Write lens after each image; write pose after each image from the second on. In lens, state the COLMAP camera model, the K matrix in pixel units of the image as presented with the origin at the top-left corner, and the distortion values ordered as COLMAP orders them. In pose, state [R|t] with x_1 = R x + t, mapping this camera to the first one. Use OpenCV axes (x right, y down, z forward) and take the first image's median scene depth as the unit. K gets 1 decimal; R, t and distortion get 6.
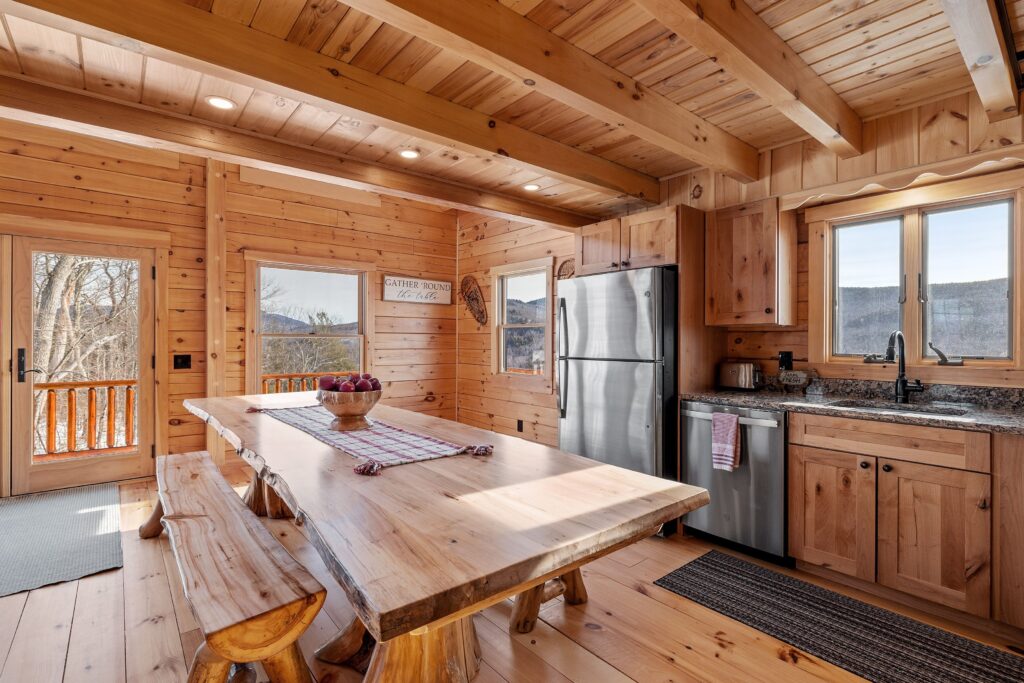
lens RADIAL K [[476.3, 0, 511.0], [0, 476.3, 338.7], [0, 0, 1]] dist [-0.001507, 0.000033]
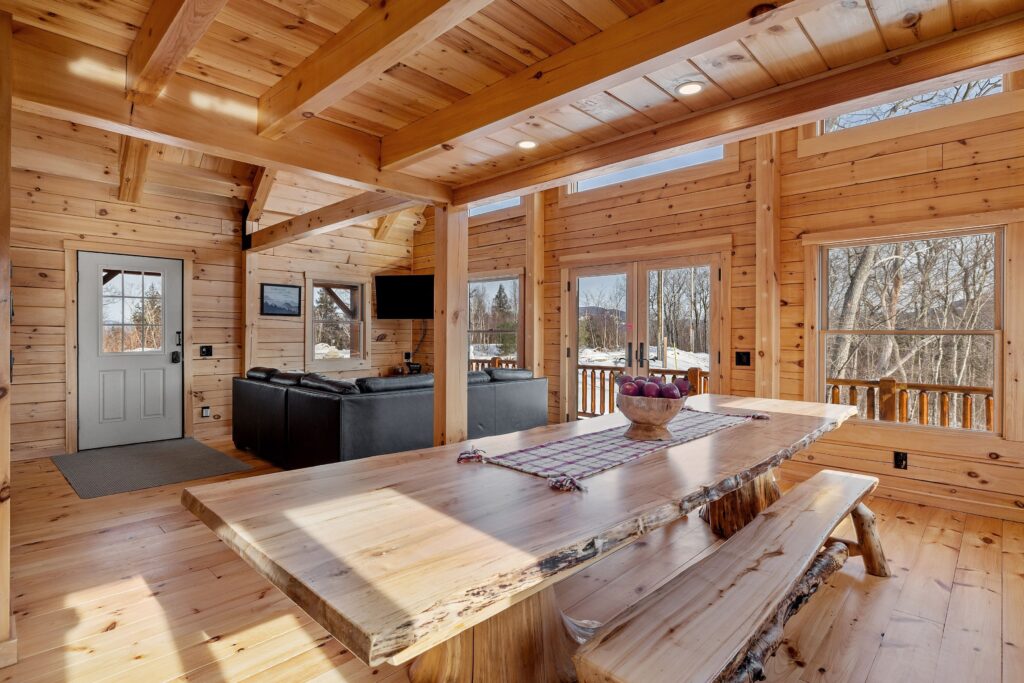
lens RADIAL K [[513.3, 0, 511.3], [0, 513.3, 337.0], [0, 0, 1]] dist [0.002245, 0.000129]
pose [[0.112779, 0.004714, -0.993609, 0.344197], [-0.004424, 0.999981, 0.004242, 0.000164], [0.993610, 0.003917, 0.112798, 0.387904]]
